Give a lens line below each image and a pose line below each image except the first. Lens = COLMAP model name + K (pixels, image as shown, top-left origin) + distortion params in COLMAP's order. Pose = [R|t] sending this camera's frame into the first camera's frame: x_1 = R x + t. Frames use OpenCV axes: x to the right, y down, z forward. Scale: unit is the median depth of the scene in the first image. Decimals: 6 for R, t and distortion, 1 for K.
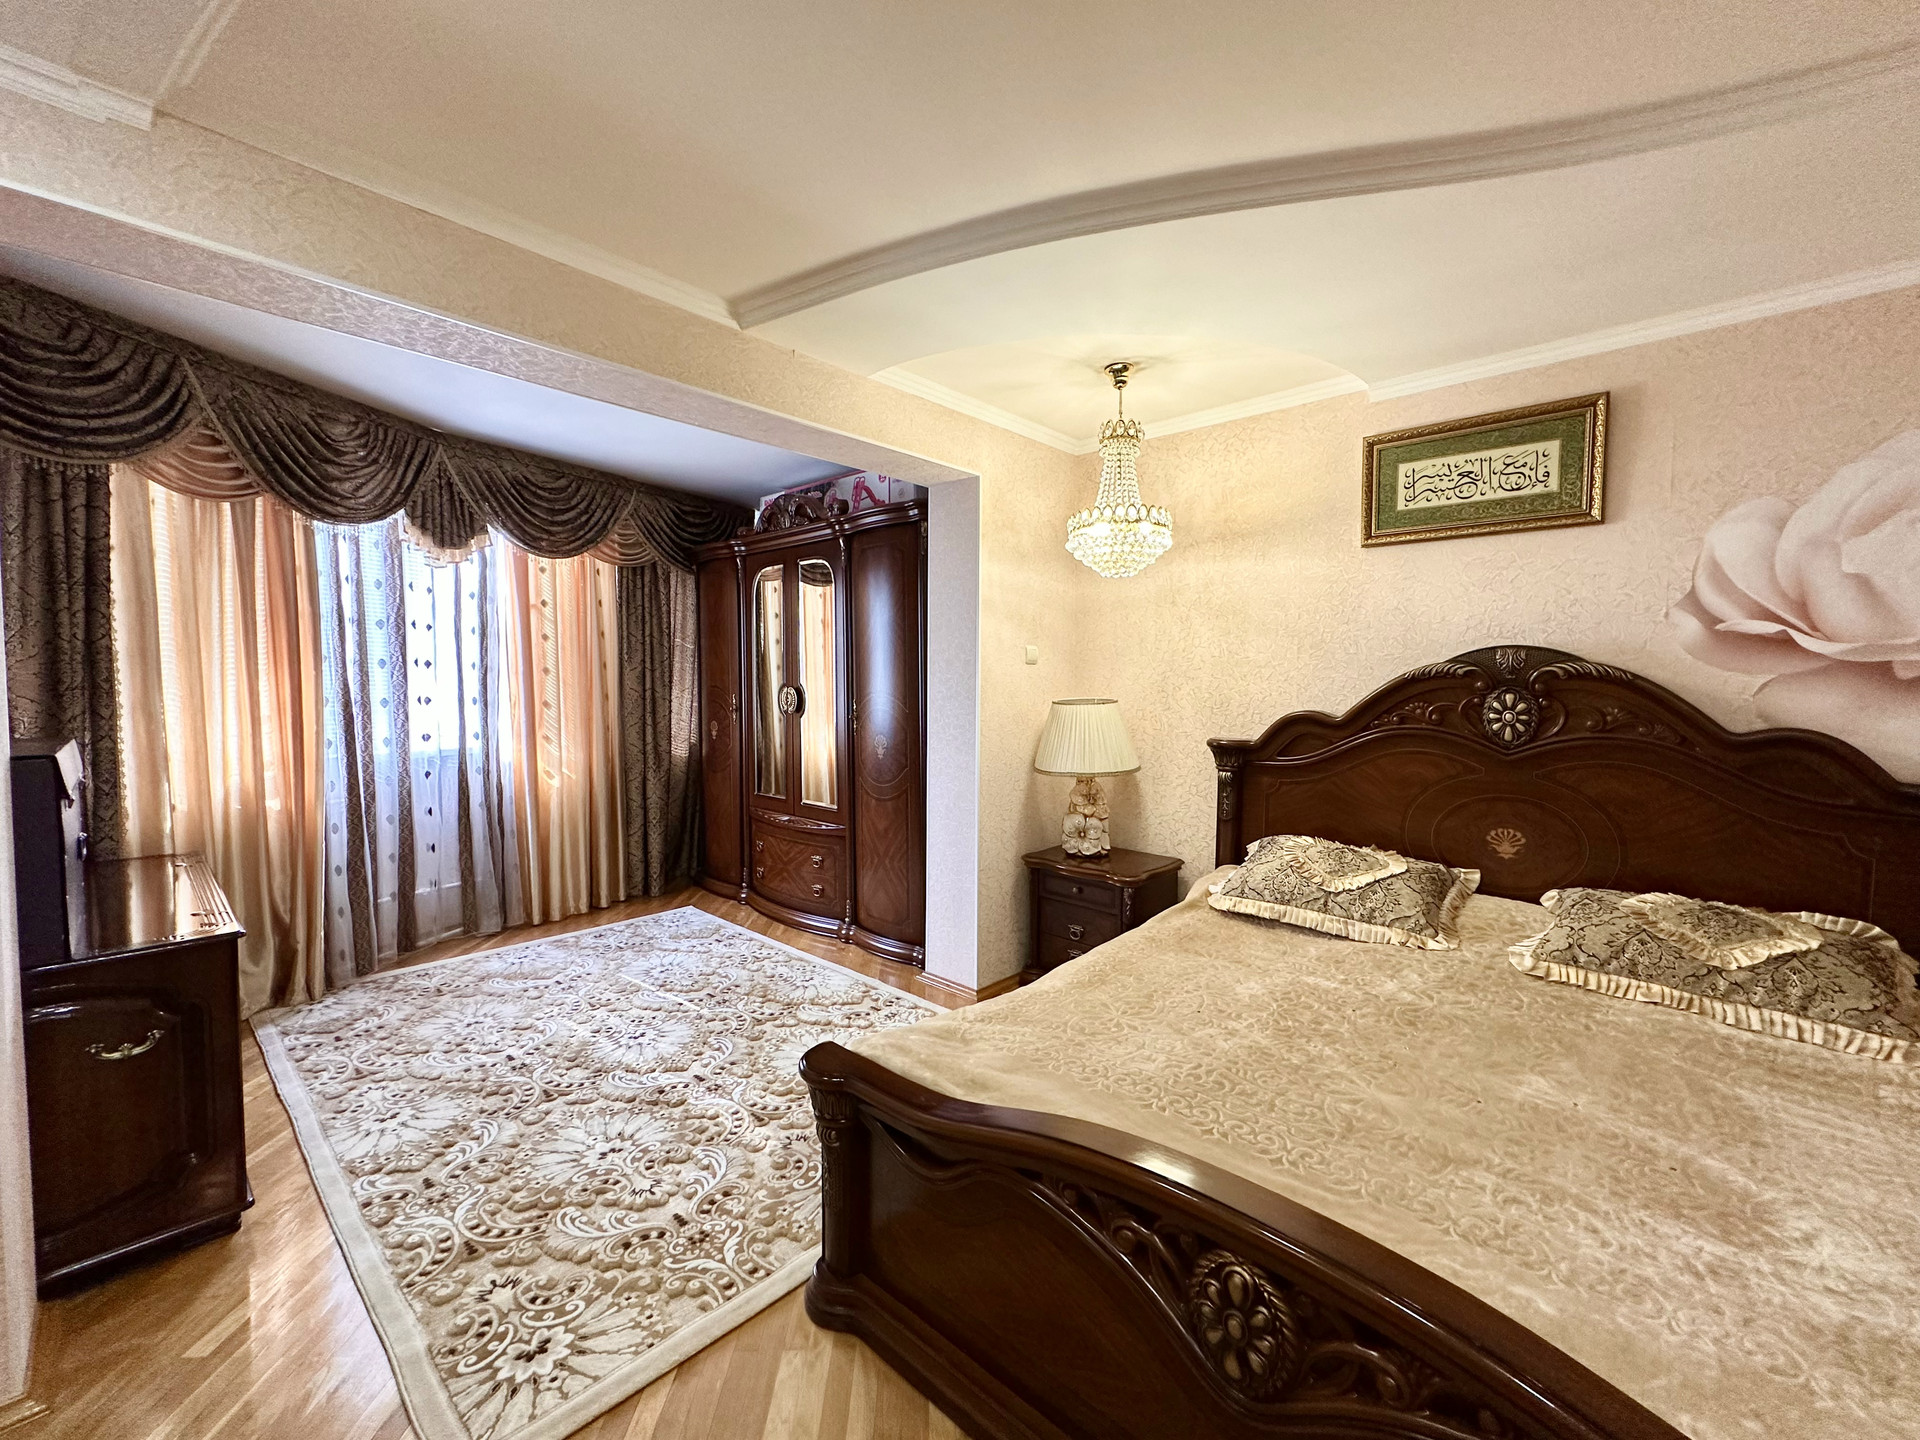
lens RADIAL K [[784.3, 0, 958.6], [0, 784.3, 719.8], [0, 0, 1]] dist [-0.003303, 0.001011]
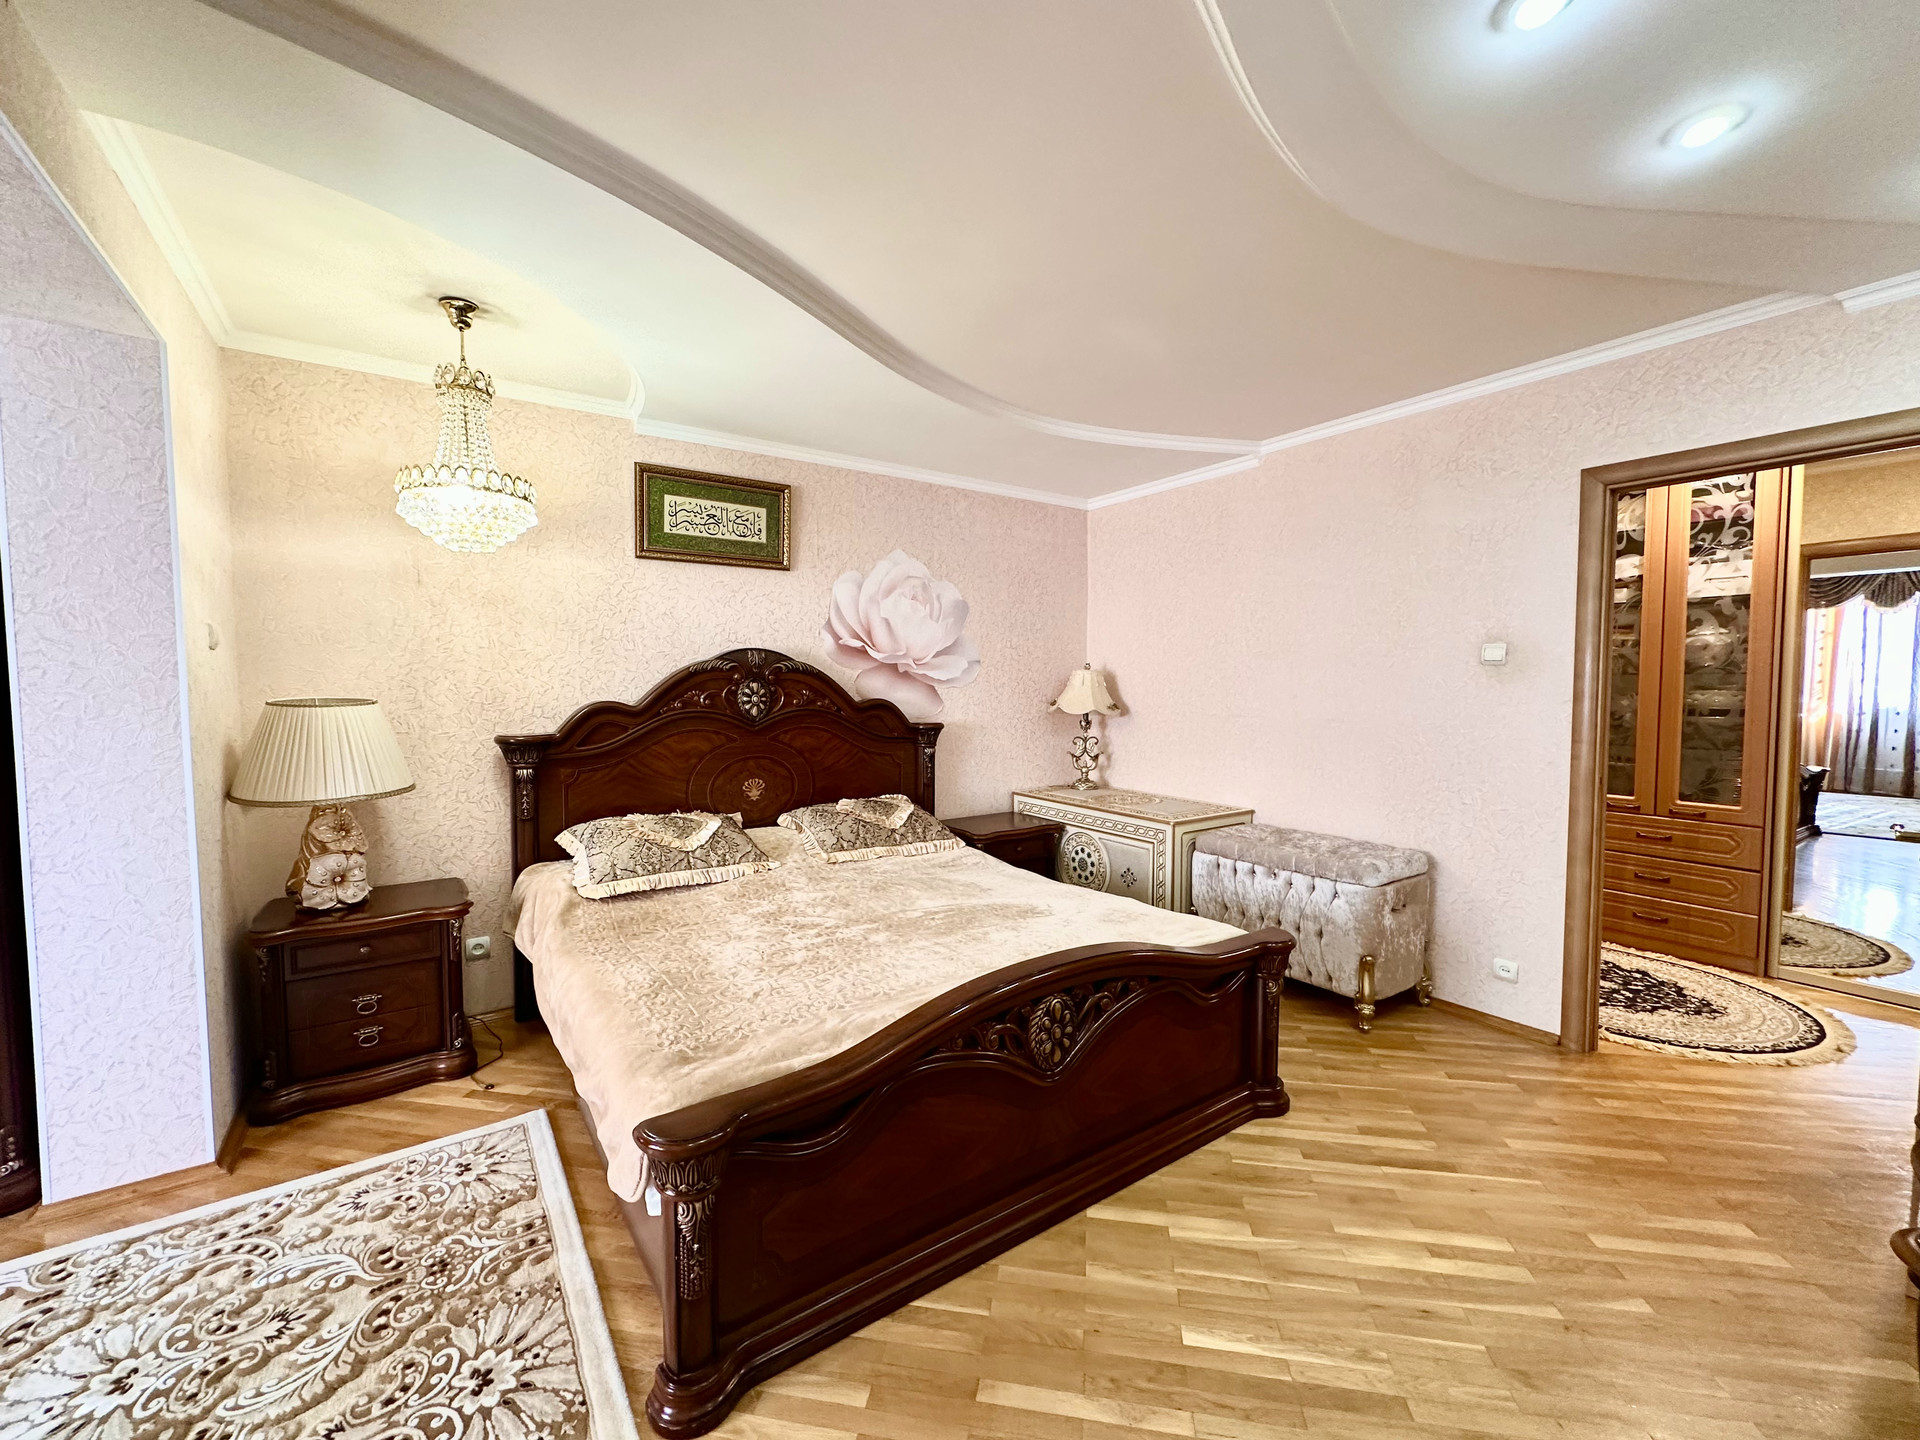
lens RADIAL K [[784.3, 0, 958.6], [0, 784.3, 719.8], [0, 0, 1]] dist [-0.003303, 0.001011]
pose [[0.205641, -0.058423, 0.976882, -0.545972], [0.051055, 0.997498, 0.048909, -0.015085], [-0.977295, 0.039818, 0.208110, 0.319334]]
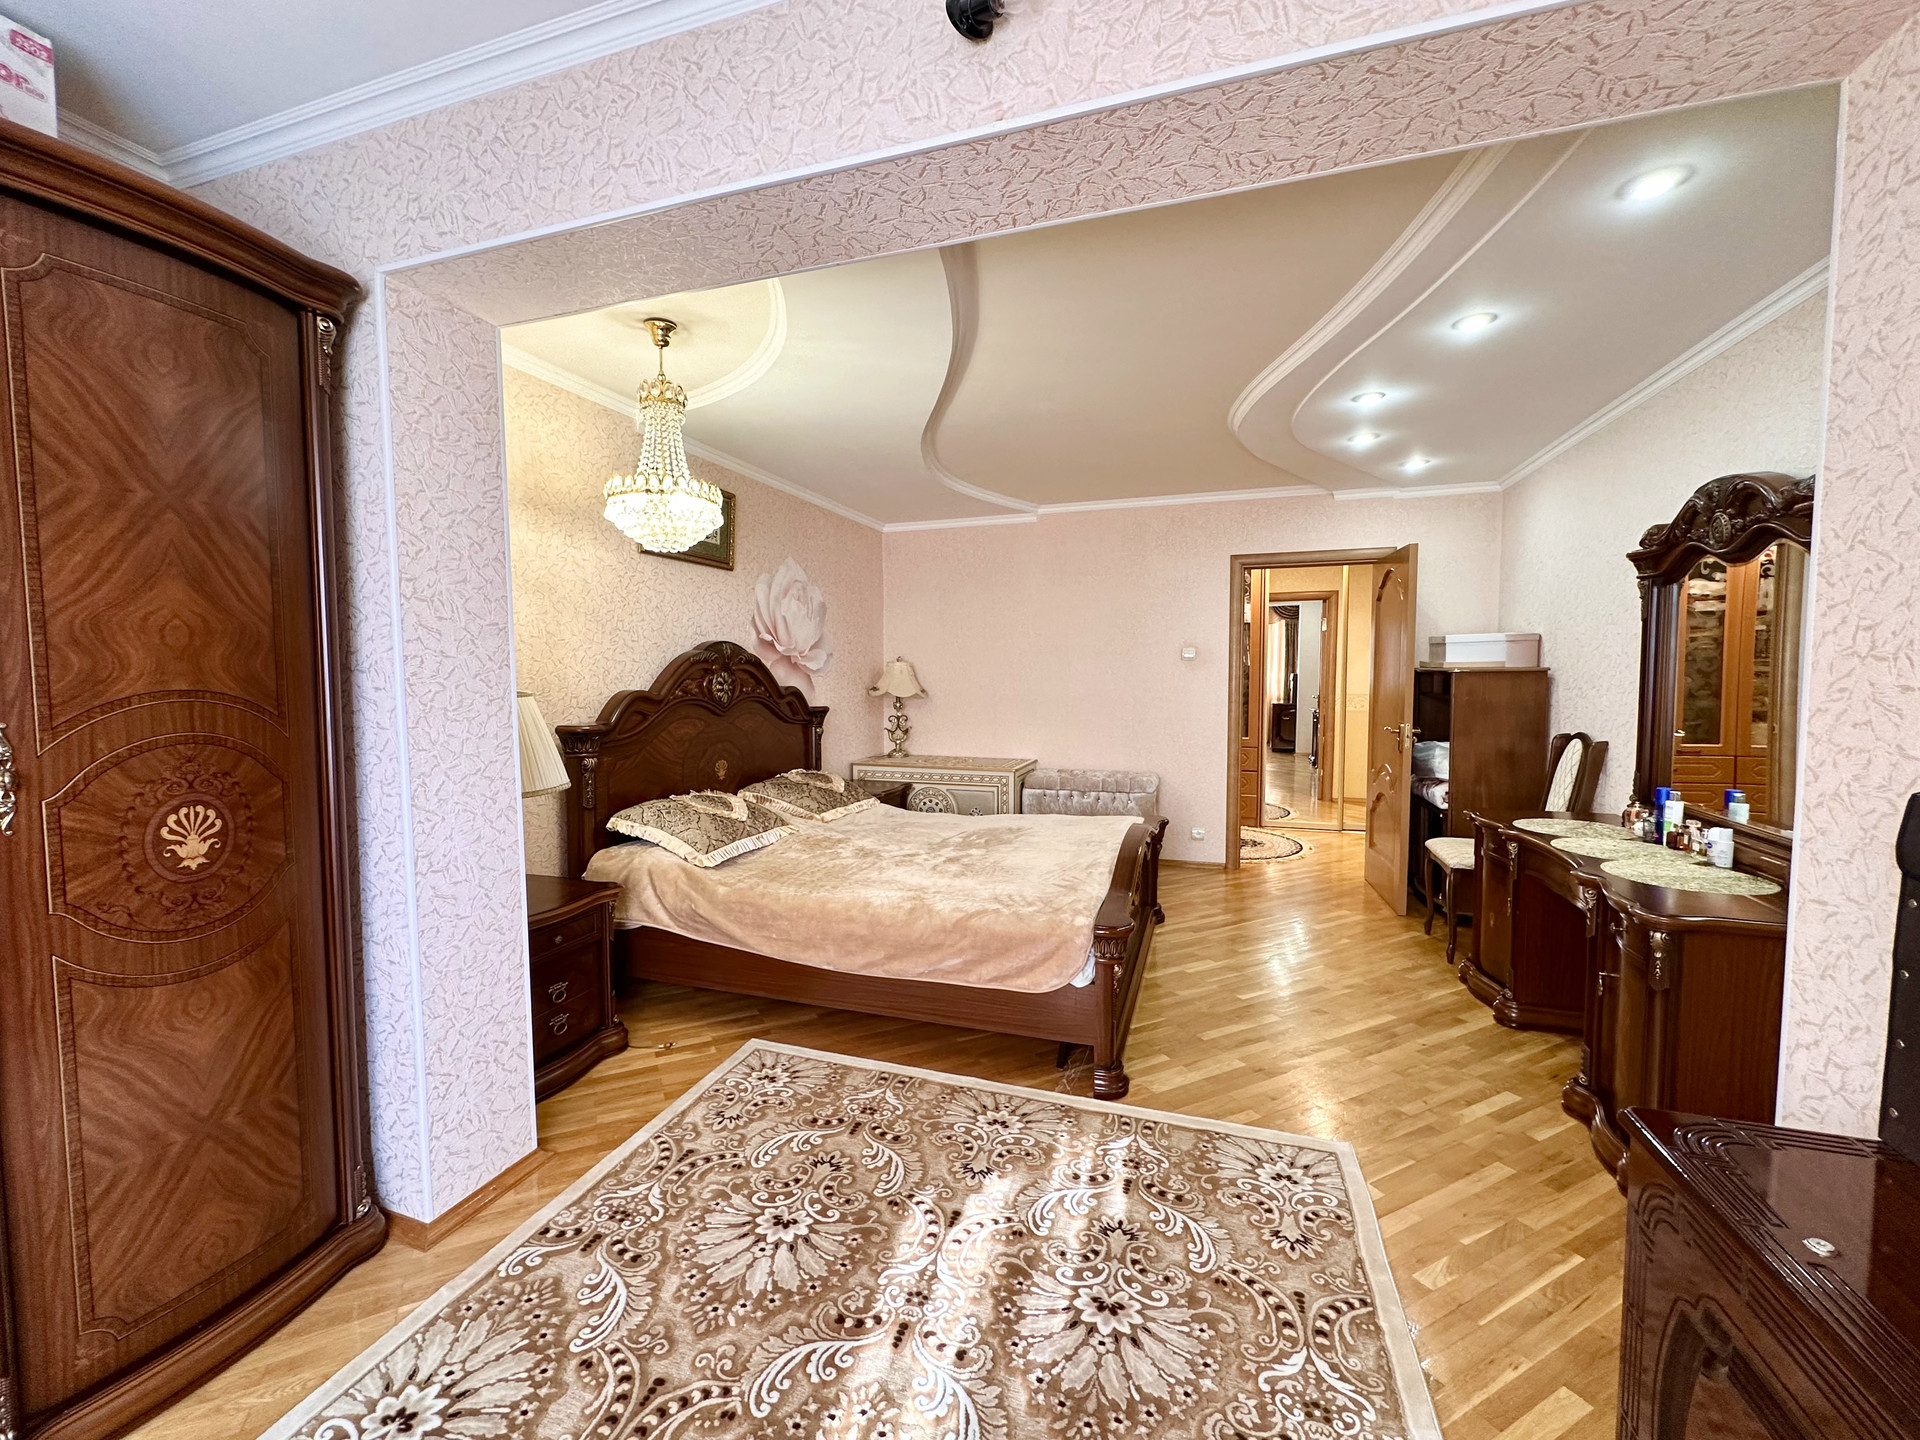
lens RADIAL K [[780.7, 0, 960.0], [0, 780.7, 720.0], [0, 0, 1]] dist [-0.002018, 0.000524]
pose [[-0.419639, -0.065125, 0.905352, -0.816013], [0.044384, 0.994757, 0.092128, -0.055332], [-0.906605, 0.078844, -0.414548, 1.113876]]
